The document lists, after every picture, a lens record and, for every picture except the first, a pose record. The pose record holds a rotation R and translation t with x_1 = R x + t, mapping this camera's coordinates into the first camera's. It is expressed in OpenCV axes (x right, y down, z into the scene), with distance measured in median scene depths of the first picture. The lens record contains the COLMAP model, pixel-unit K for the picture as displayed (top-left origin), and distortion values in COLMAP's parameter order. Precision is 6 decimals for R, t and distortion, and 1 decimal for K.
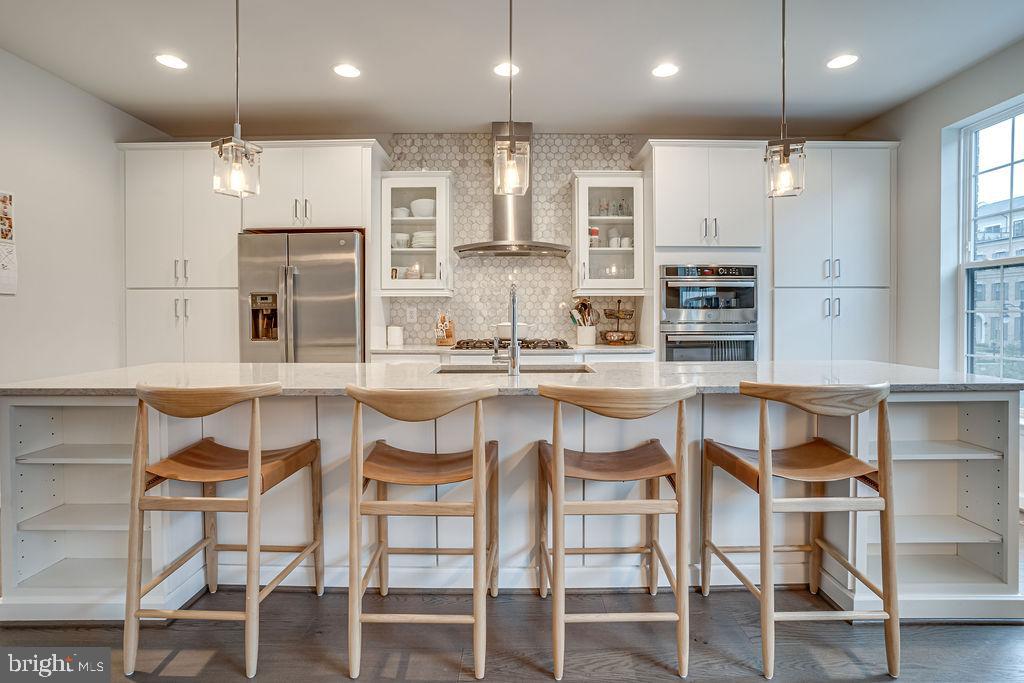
lens RADIAL K [[505.7, 0, 511.0], [0, 505.7, 314.2], [0, 0, 1]] dist [-0.046490, 0.004793]
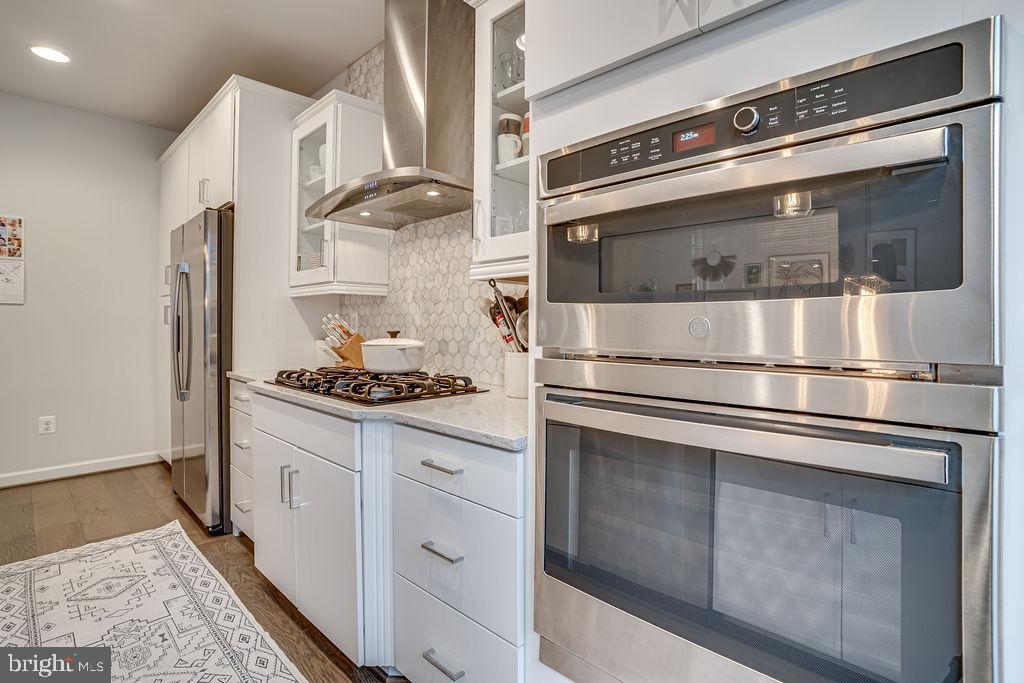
lens RADIAL K [[505.7, 0, 521.9], [0, 505.7, 326.7], [0, 0, 1]] dist [-0.046490, 0.004793]
pose [[0.722227, 0.004740, -0.691639, 0.471784], [-0.005708, 0.999983, 0.000892, 0.003501], [0.691632, 0.003304, 0.722242, 0.740005]]
